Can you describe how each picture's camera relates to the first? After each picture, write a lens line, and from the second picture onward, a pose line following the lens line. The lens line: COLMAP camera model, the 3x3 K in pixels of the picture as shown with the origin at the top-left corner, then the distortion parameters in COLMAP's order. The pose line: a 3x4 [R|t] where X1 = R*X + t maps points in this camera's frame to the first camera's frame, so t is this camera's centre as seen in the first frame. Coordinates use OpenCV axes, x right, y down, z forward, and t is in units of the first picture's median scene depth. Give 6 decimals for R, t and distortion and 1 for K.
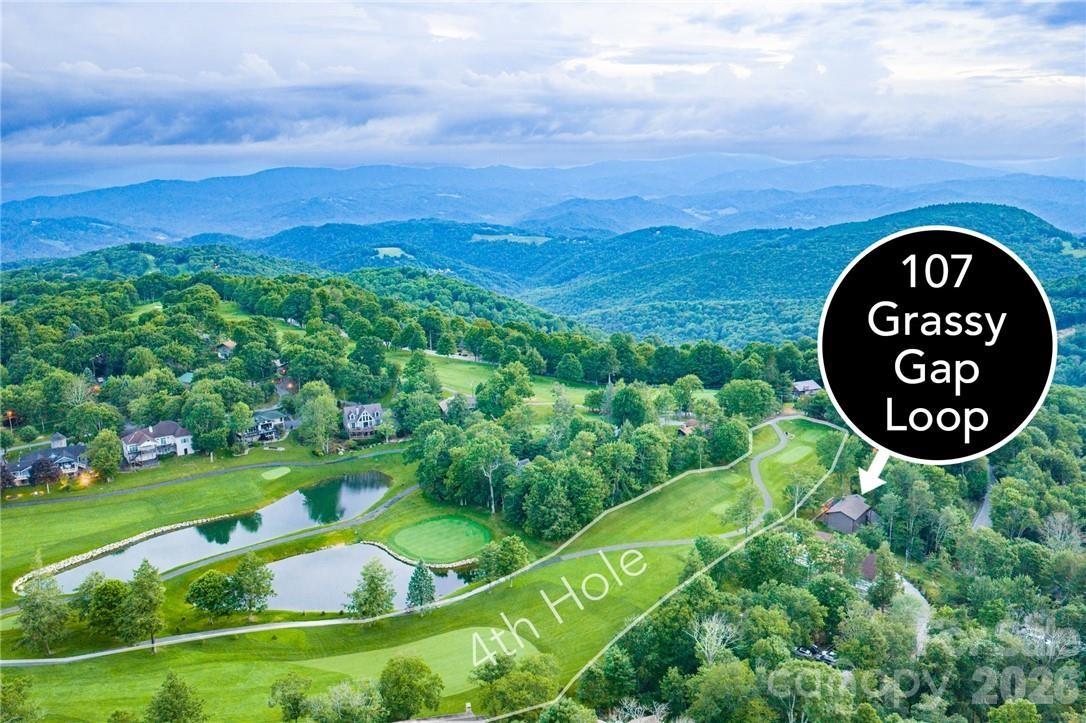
lens RADIAL K [[905.4, 0, 548.7], [0, 905.4, 357.2], [0, 0, 1]] dist [0.008721, -0.009509]
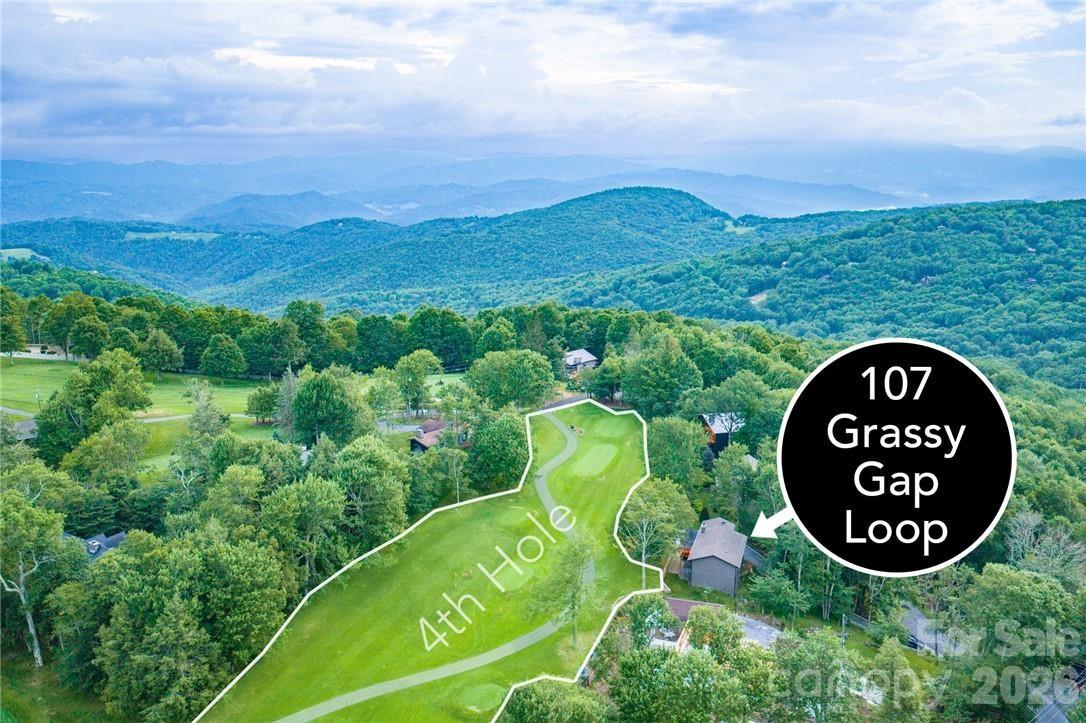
lens RADIAL K [[905.4, 0, 548.7], [0, 905.4, 357.2], [0, 0, 1]] dist [0.008721, -0.009509]
pose [[0.941182, -0.072514, 0.330029, 0.029343], [0.071823, 0.997315, 0.014305, 0.019832], [-0.330180, 0.010240, 0.943863, 0.340638]]
